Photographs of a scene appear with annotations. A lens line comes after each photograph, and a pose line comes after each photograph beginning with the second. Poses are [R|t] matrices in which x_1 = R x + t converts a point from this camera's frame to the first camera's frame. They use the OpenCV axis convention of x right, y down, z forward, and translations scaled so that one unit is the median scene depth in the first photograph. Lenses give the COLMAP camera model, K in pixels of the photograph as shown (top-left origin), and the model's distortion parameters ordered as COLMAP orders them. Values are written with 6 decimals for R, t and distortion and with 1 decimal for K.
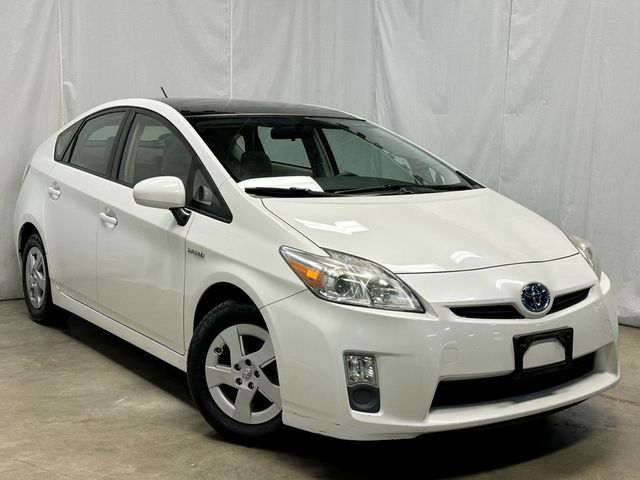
lens RADIAL K [[869.2, 0, 320.0], [0, 869.2, 240.0], [0, 0, 1]] dist [0.095042, -0.064943]
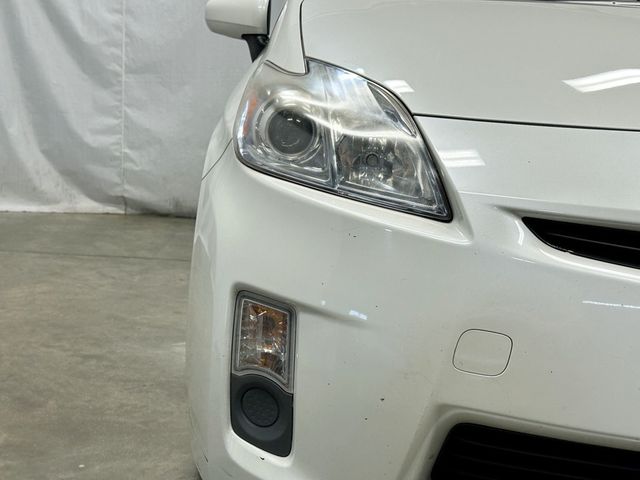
lens RADIAL K [[869.2, 0, 320.0], [0, 869.2, 240.0], [0, 0, 1]] dist [0.095042, -0.064943]
pose [[0.824842, 0.138135, -0.548228, 0.164443], [-0.130347, 0.990033, 0.053340, 0.047722], [0.550132, 0.027463, 0.834626, 0.406890]]
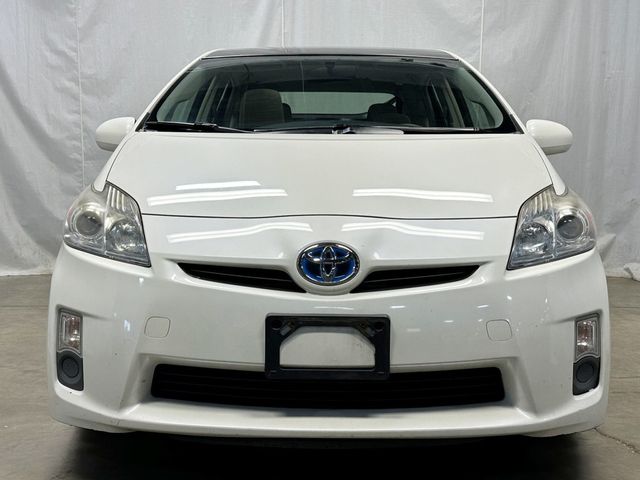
lens RADIAL K [[869.2, 0, 320.0], [0, 869.2, 240.0], [0, 0, 1]] dist [0.095042, -0.064943]
pose [[0.818052, 0.058987, -0.572112, 0.396306], [-0.070983, 0.997477, 0.001347, 0.030037], [0.570747, 0.039508, 0.820175, 0.288829]]
